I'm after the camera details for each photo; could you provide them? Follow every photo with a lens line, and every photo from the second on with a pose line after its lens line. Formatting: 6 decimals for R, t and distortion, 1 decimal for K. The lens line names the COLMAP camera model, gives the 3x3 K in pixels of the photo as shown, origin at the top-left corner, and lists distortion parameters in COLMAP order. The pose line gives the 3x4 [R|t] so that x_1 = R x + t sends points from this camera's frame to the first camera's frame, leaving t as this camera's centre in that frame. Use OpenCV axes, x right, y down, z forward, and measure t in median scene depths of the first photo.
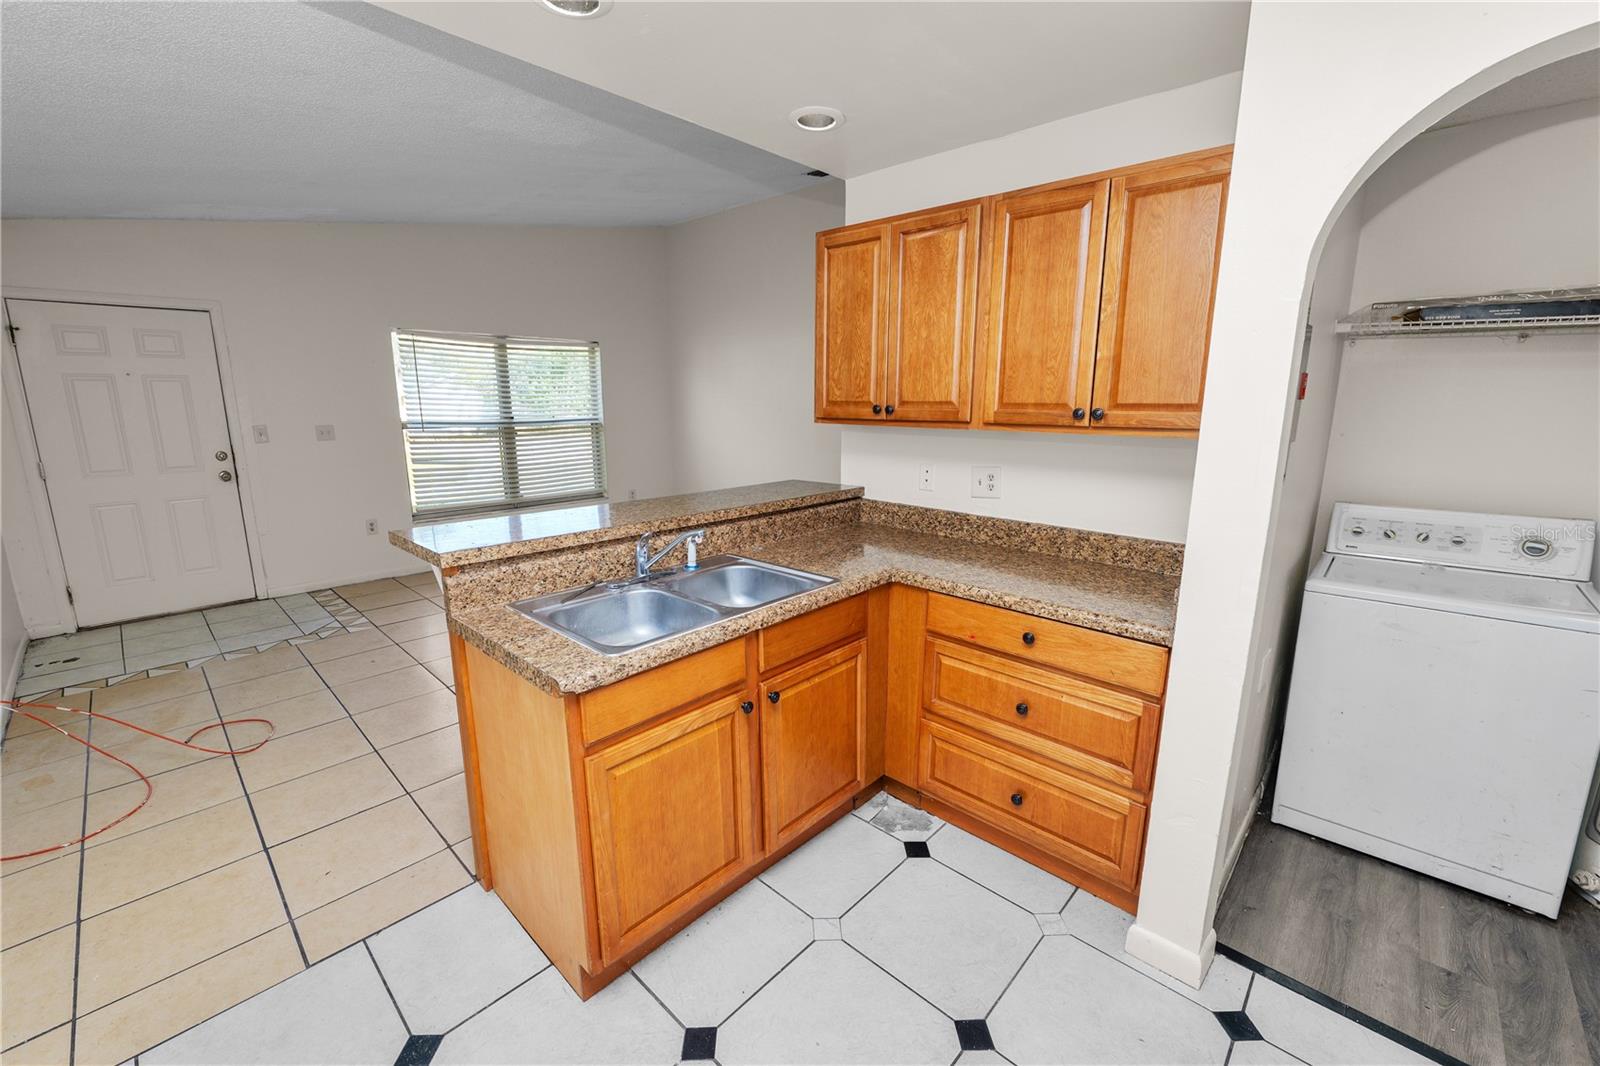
lens RADIAL K [[650.2, 0, 796.2], [0, 650.2, 530.5], [0, 0, 1]] dist [-0.011025, 0.000000]
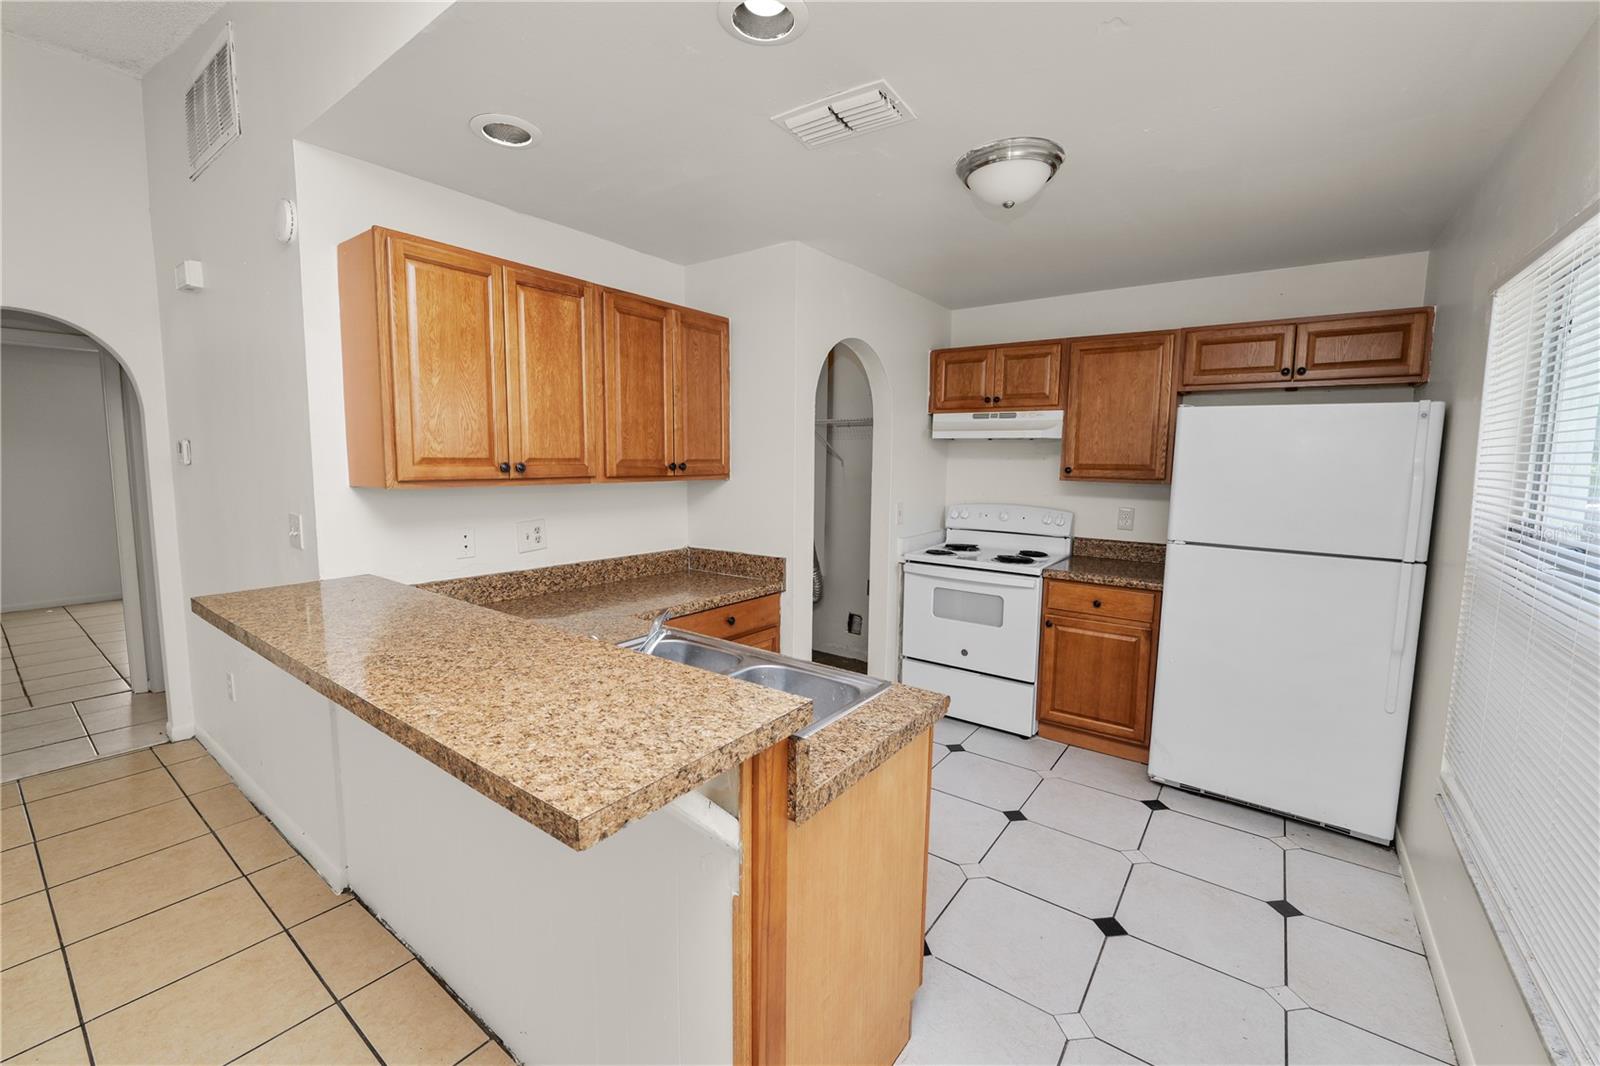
lens RADIAL K [[650.2, 0, 796.2], [0, 650.2, 530.5], [0, 0, 1]] dist [-0.011025, 0.000000]
pose [[-0.115891, -0.115110, 0.986569, -0.872585], [0.189308, 0.972495, 0.135706, -0.162591], [-0.975055, 0.202493, -0.090912, 0.782383]]
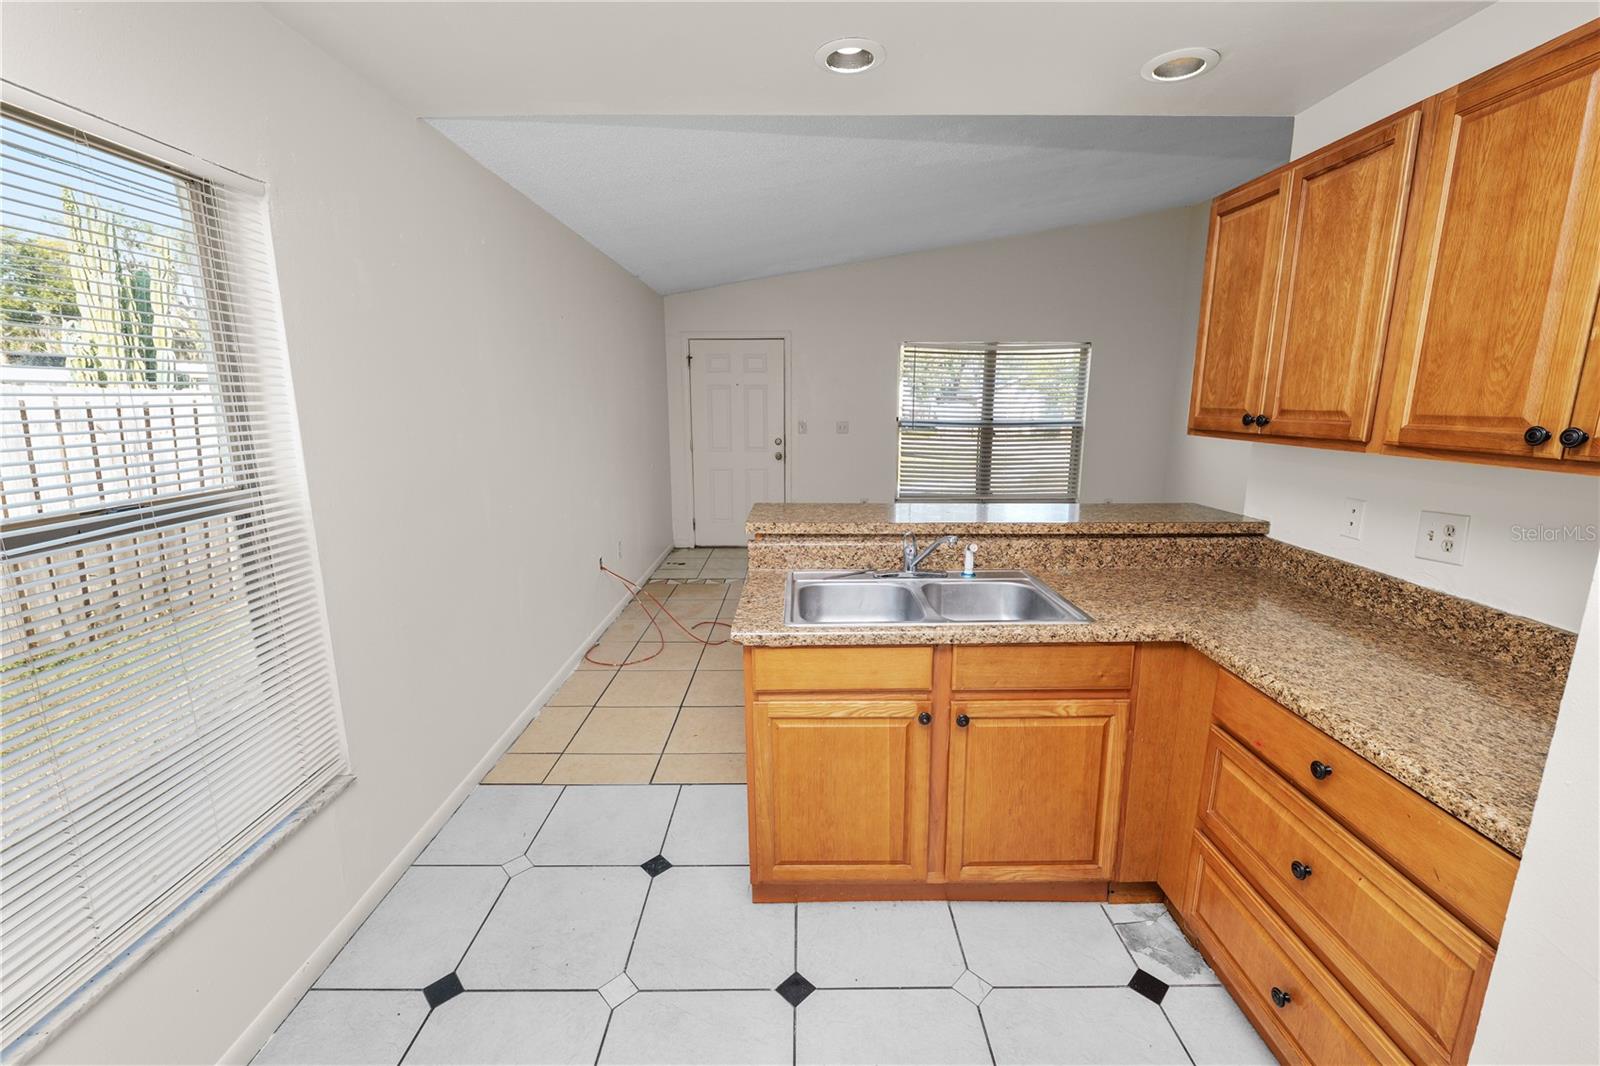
lens RADIAL K [[649.3, 0, 802.4], [0, 649.3, 529.2], [0, 0, 1]] dist [-0.009065, 0.000005]
pose [[0.686942, 0.141429, -0.712818, 0.354046], [-0.143725, 0.987945, 0.057509, -0.032185], [0.712358, 0.062945, 0.698988, 0.122300]]
